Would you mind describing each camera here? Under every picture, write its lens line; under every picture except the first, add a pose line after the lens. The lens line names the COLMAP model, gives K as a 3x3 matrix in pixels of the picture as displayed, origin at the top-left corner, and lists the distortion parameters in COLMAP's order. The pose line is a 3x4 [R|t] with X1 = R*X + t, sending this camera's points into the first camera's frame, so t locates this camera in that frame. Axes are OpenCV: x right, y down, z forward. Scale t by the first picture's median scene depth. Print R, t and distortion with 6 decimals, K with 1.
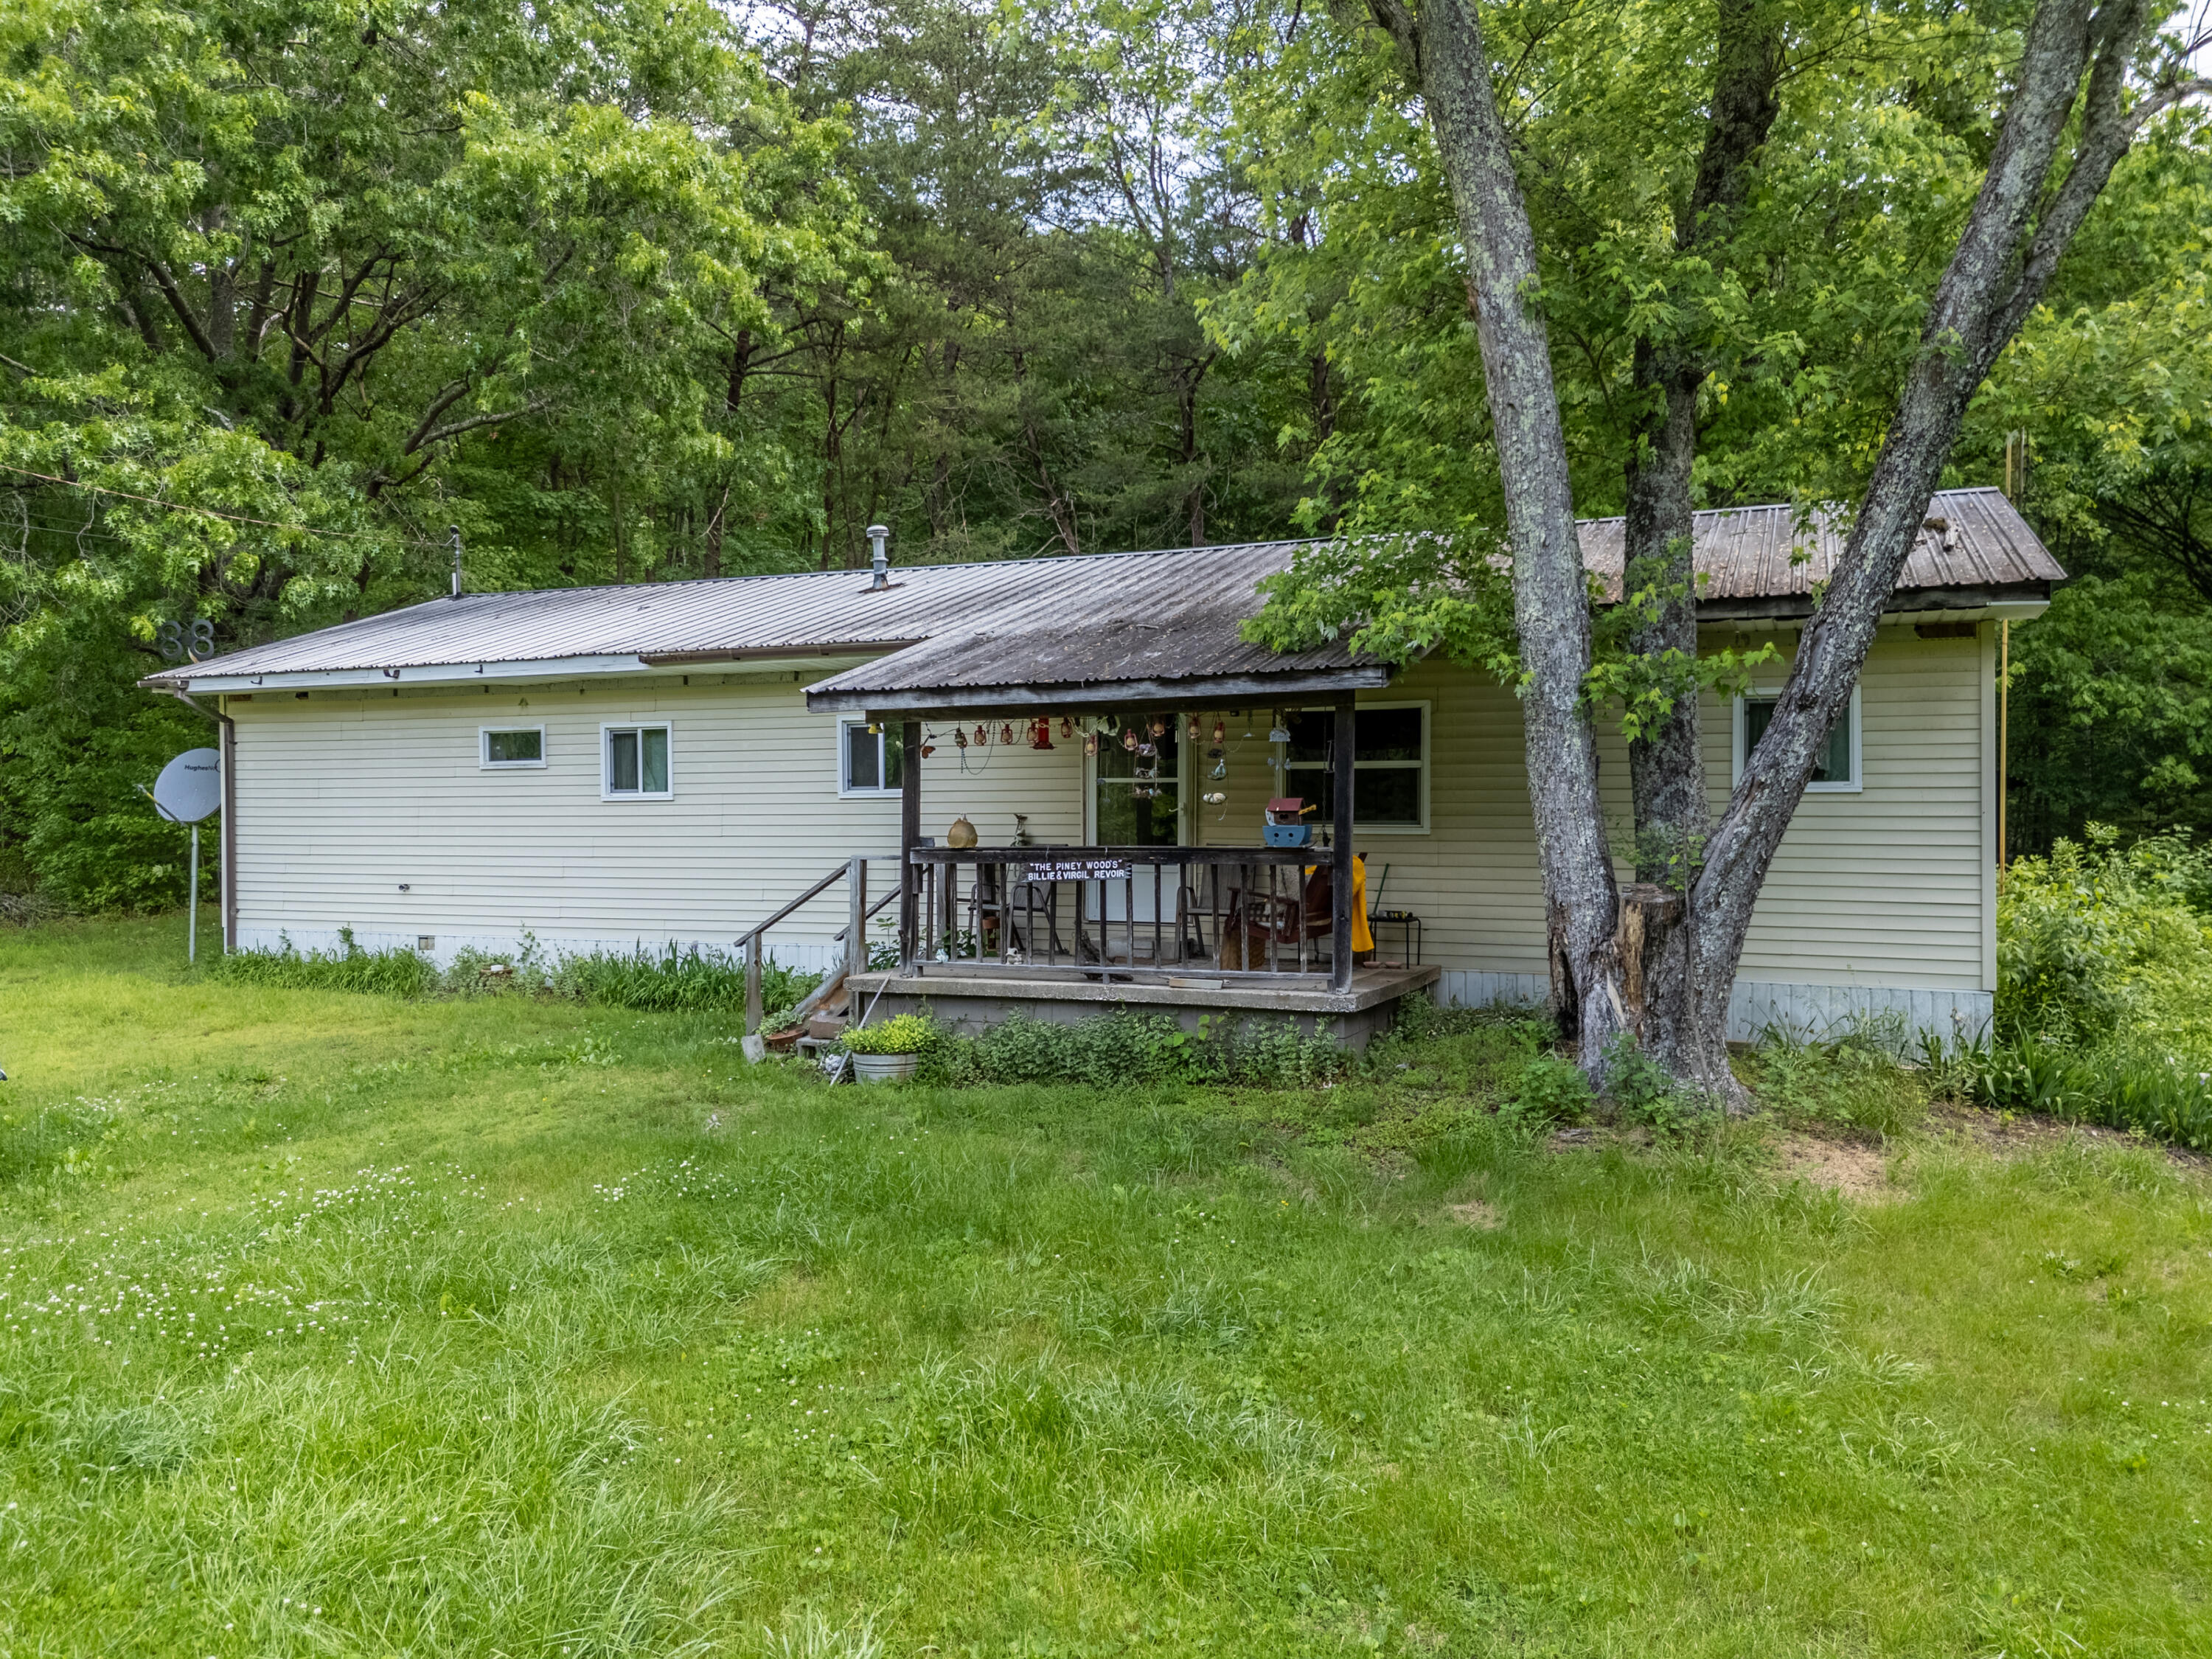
lens RADIAL K [[1626.7, 0, 1106.5], [0, 1626.7, 831.5], [0, 0, 1]] dist [0.052856, -0.052381]
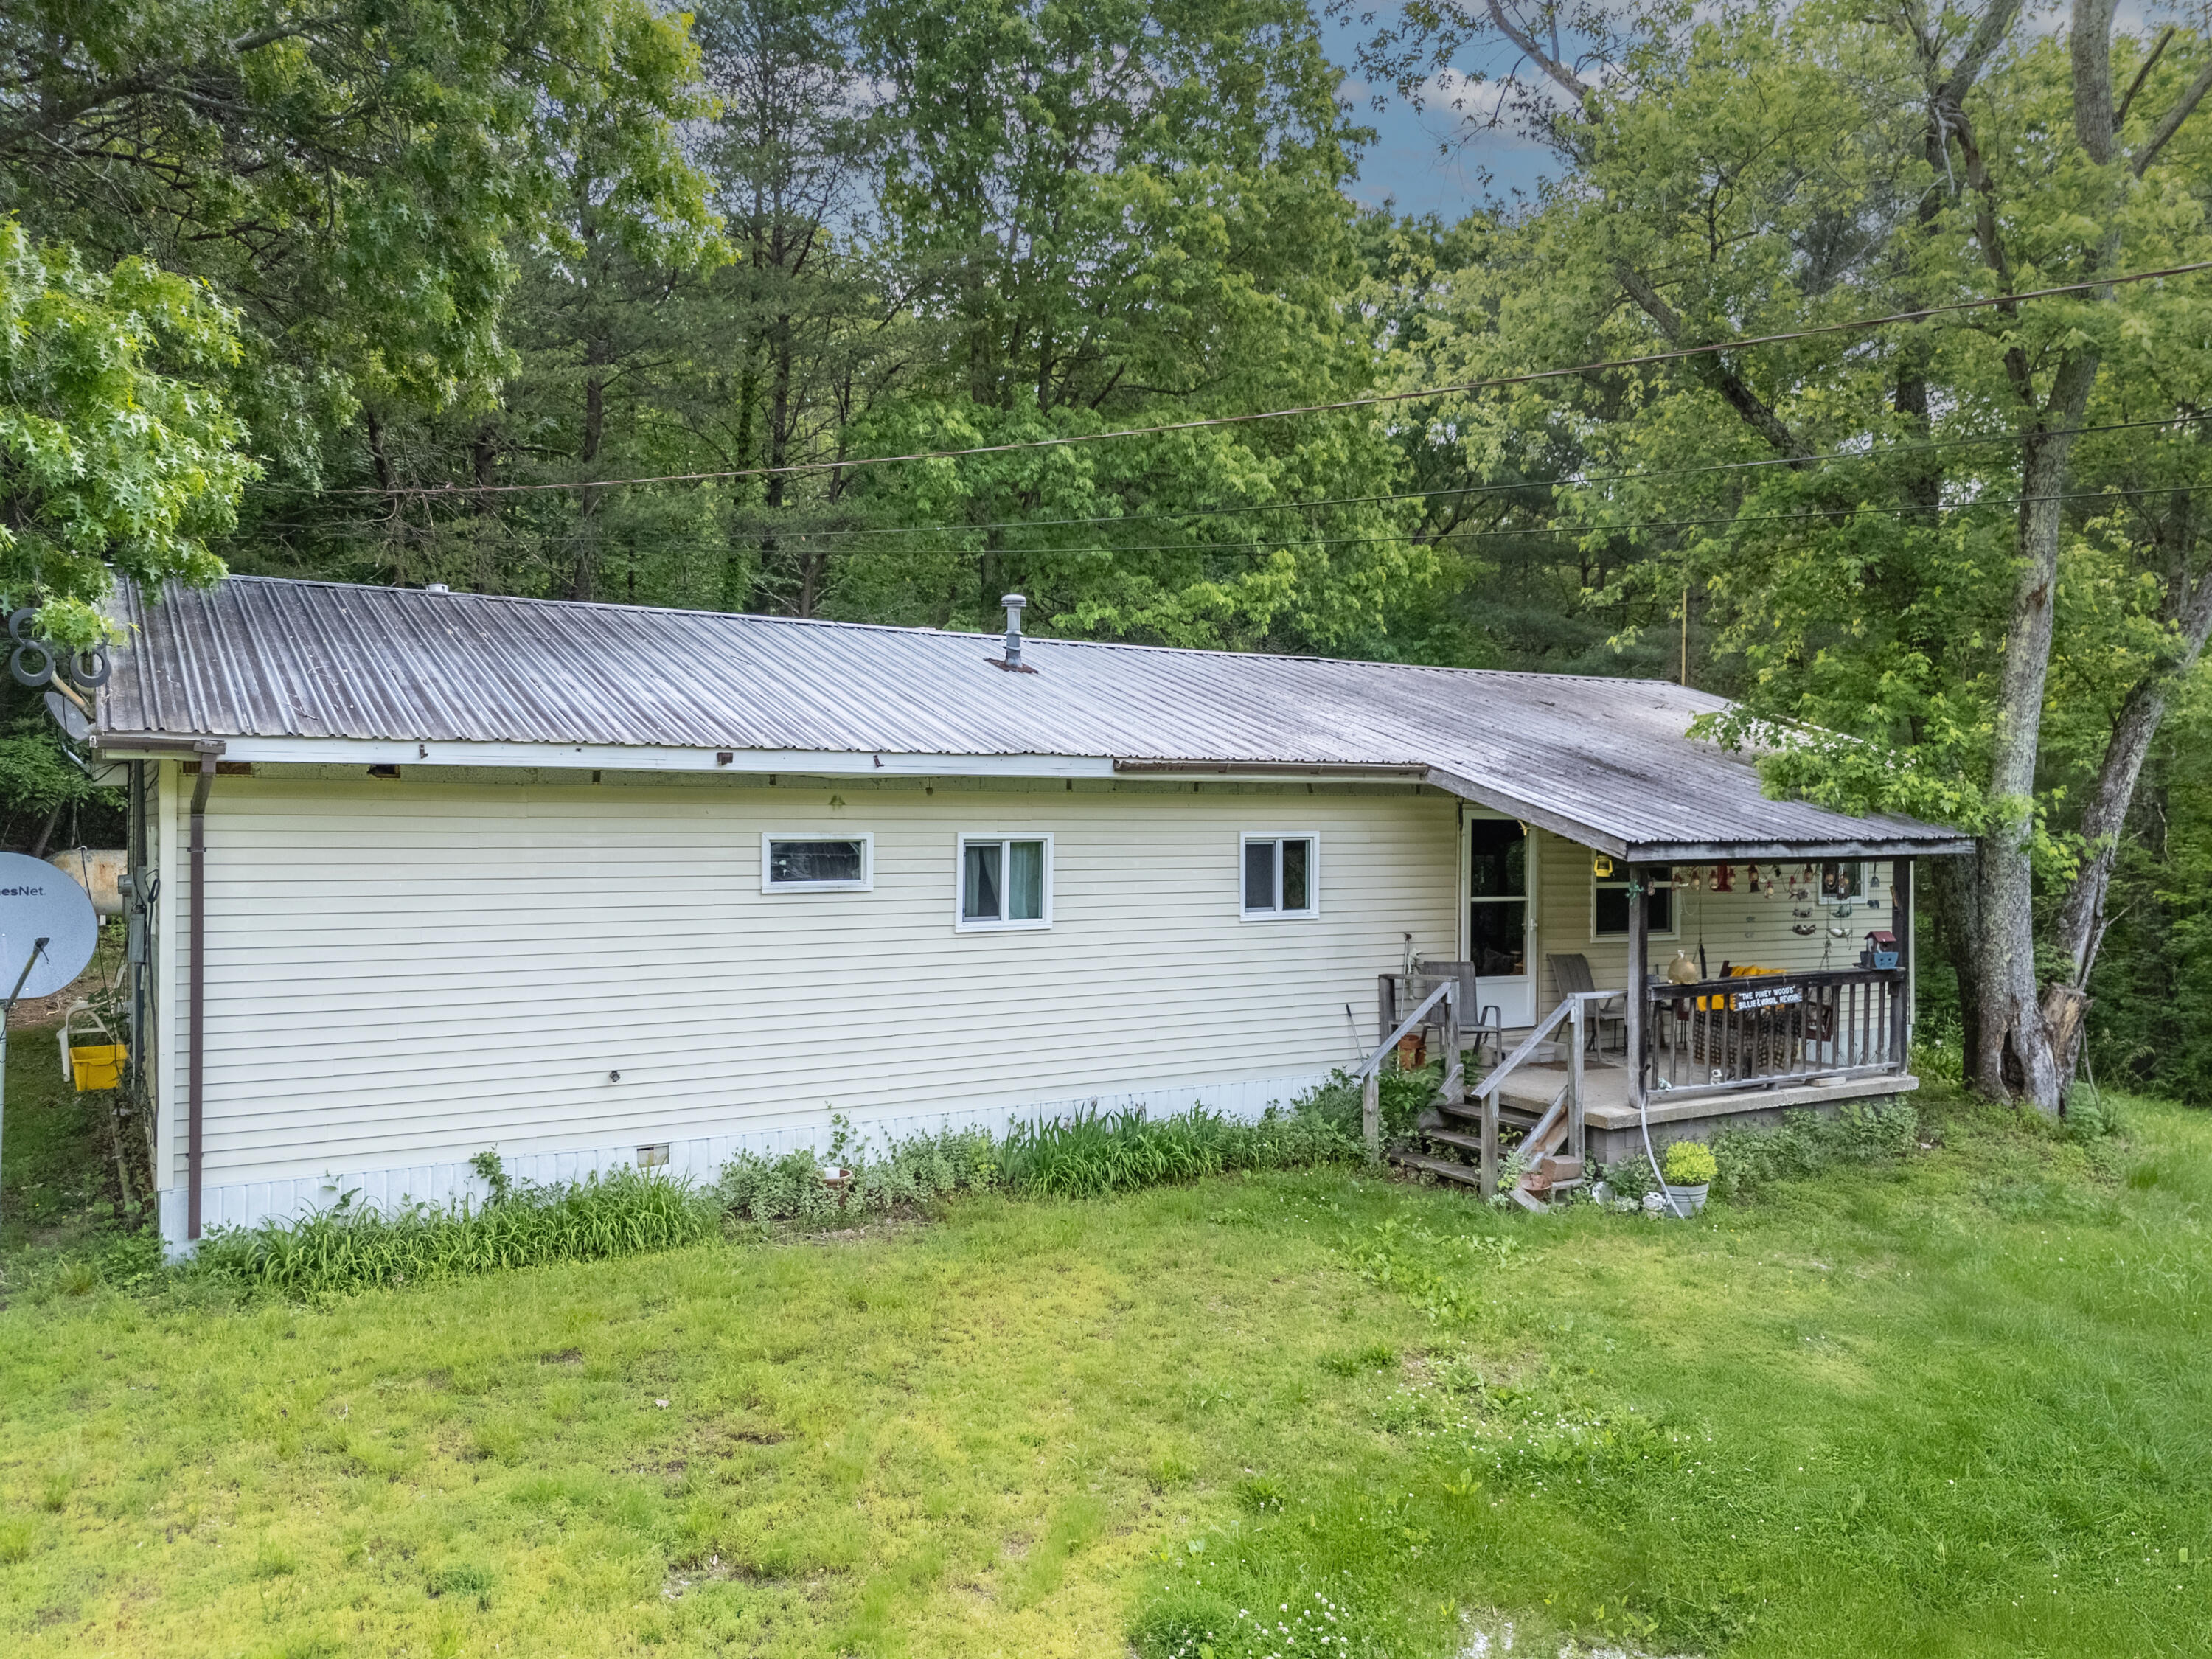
lens RADIAL K [[1626.7, 0, 1112.5], [0, 1626.7, 828.3], [0, 0, 1]] dist [0.052856, -0.052381]
pose [[0.585674, -0.001416, 0.810545, -0.890869], [-0.002733, 0.999989, 0.003722, -0.071483], [-0.810542, -0.004395, 0.585664, 0.486972]]
